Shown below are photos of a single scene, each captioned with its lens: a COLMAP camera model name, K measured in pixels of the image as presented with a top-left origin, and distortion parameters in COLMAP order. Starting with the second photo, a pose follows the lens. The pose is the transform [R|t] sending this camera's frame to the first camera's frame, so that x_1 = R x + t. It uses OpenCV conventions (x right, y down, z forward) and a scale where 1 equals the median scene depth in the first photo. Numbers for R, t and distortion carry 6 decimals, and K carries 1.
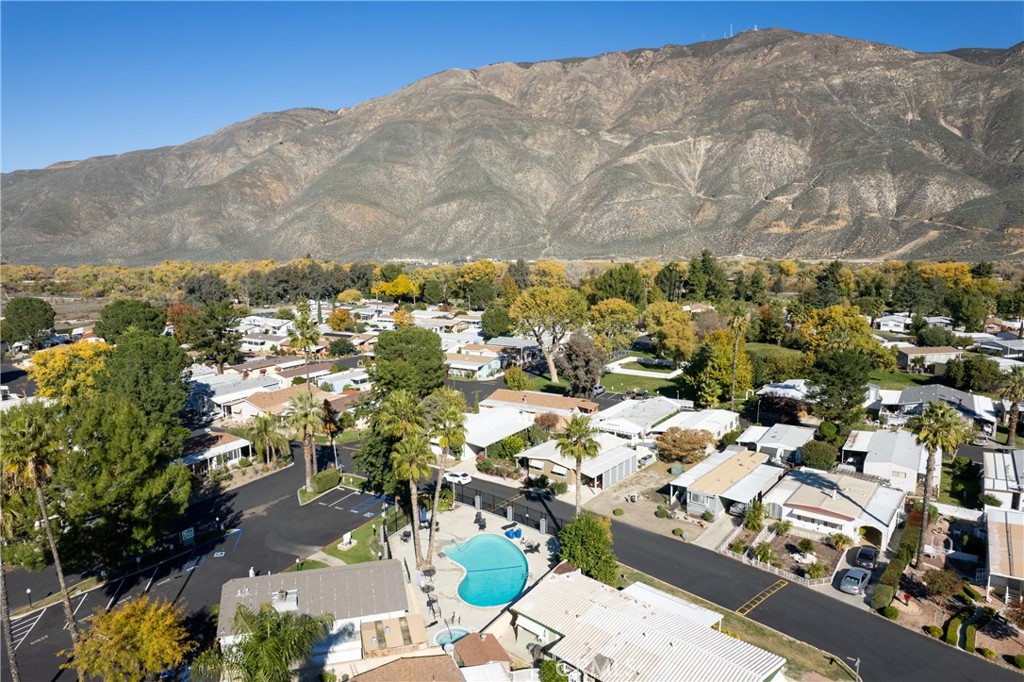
lens RADIAL K [[665.9, 0, 507.9], [0, 665.9, 344.1], [0, 0, 1]] dist [-0.069098, 0.073943]
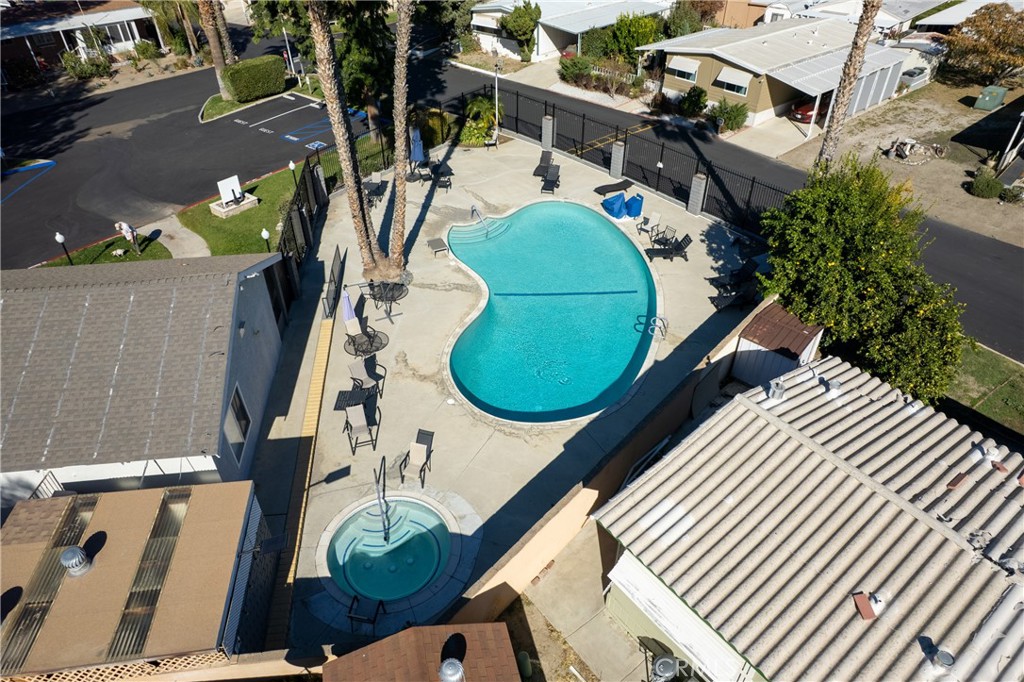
lens RADIAL K [[665.9, 0, 507.9], [0, 665.9, 344.1], [0, 0, 1]] dist [-0.069098, 0.073943]
pose [[0.987047, 0.099907, -0.125524, -0.001388], [-0.029321, 0.881586, 0.471111, 0.153429], [0.157728, -0.461328, 0.873097, 0.532267]]
